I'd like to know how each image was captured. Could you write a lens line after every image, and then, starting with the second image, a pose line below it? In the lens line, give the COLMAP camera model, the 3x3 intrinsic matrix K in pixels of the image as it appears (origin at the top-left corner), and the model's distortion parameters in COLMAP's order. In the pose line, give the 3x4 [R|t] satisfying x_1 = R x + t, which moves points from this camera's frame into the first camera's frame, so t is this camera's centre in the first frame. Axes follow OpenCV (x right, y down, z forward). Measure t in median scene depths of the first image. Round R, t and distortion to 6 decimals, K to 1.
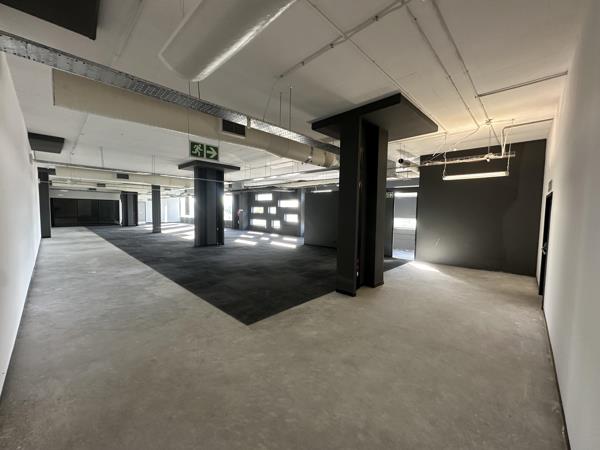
lens RADIAL K [[239.1, 0, 299.2], [0, 239.1, 224.5], [0, 0, 1]] dist [-0.000932, 0.000382]
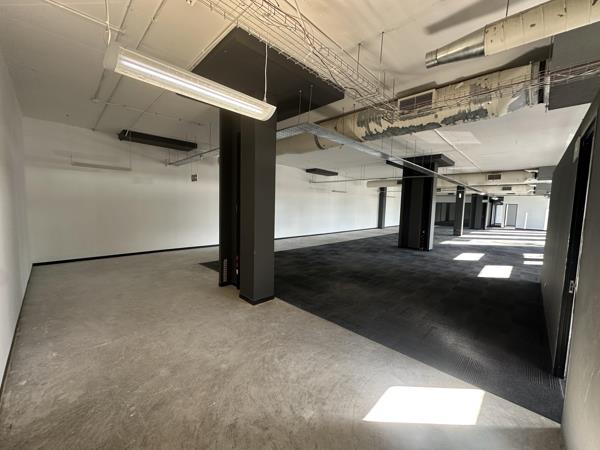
lens RADIAL K [[239.1, 0, 298.8], [0, 239.1, 223.9], [0, 0, 1]] dist [-0.000932, 0.000382]
pose [[-0.006646, 0.059887, -0.998183, 0.815333], [-0.079633, 0.995003, 0.060227, -0.036206], [0.996802, 0.079889, -0.001844, 0.868029]]
